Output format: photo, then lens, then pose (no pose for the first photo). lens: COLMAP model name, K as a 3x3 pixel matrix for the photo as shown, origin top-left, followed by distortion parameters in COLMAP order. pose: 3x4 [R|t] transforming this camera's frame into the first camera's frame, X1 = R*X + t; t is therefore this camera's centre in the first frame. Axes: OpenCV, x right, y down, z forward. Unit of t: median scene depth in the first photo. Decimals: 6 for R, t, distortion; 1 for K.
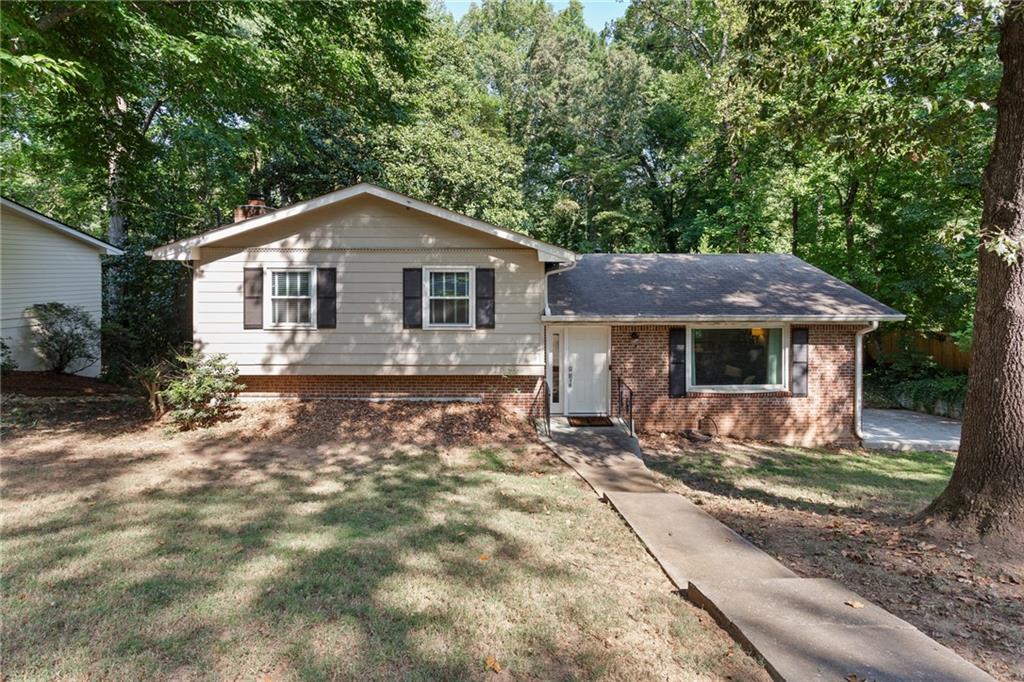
lens RADIAL K [[526.7, 0, 545.6], [0, 526.7, 271.8], [0, 0, 1]] dist [0.003602, 0.000652]
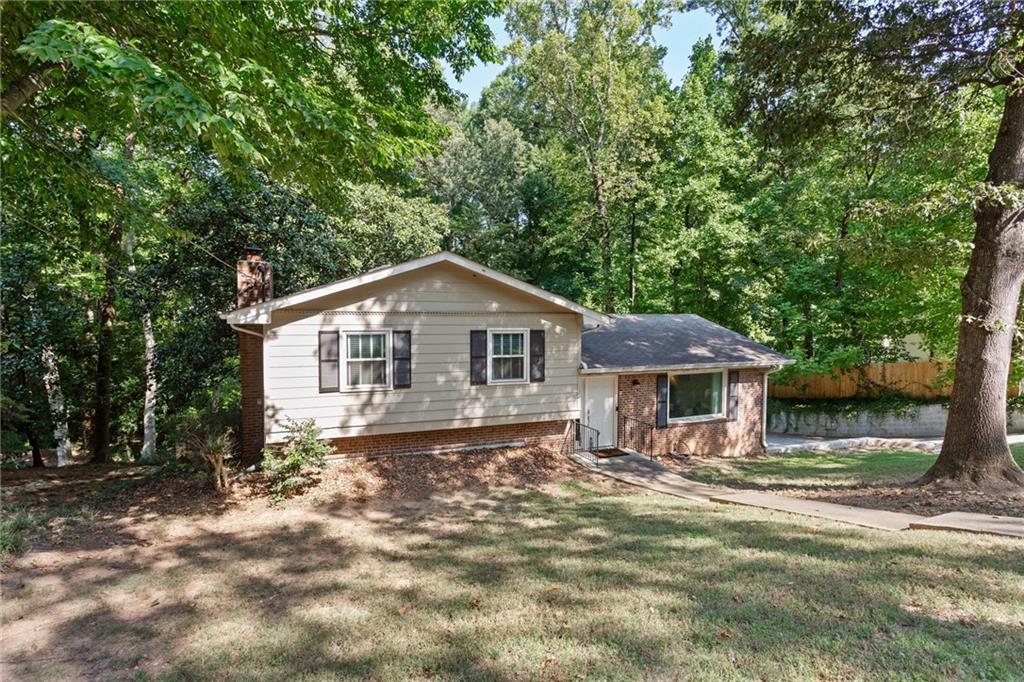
lens RADIAL K [[508.9, 0, 512.0], [0, 508.9, 341.0], [0, 0, 1]] dist [0.001104, 0.001010]
pose [[0.930298, -0.013537, 0.366556, -0.574944], [-0.002537, 0.999057, 0.043334, -0.030433], [-0.366797, -0.041243, 0.929386, -0.014181]]
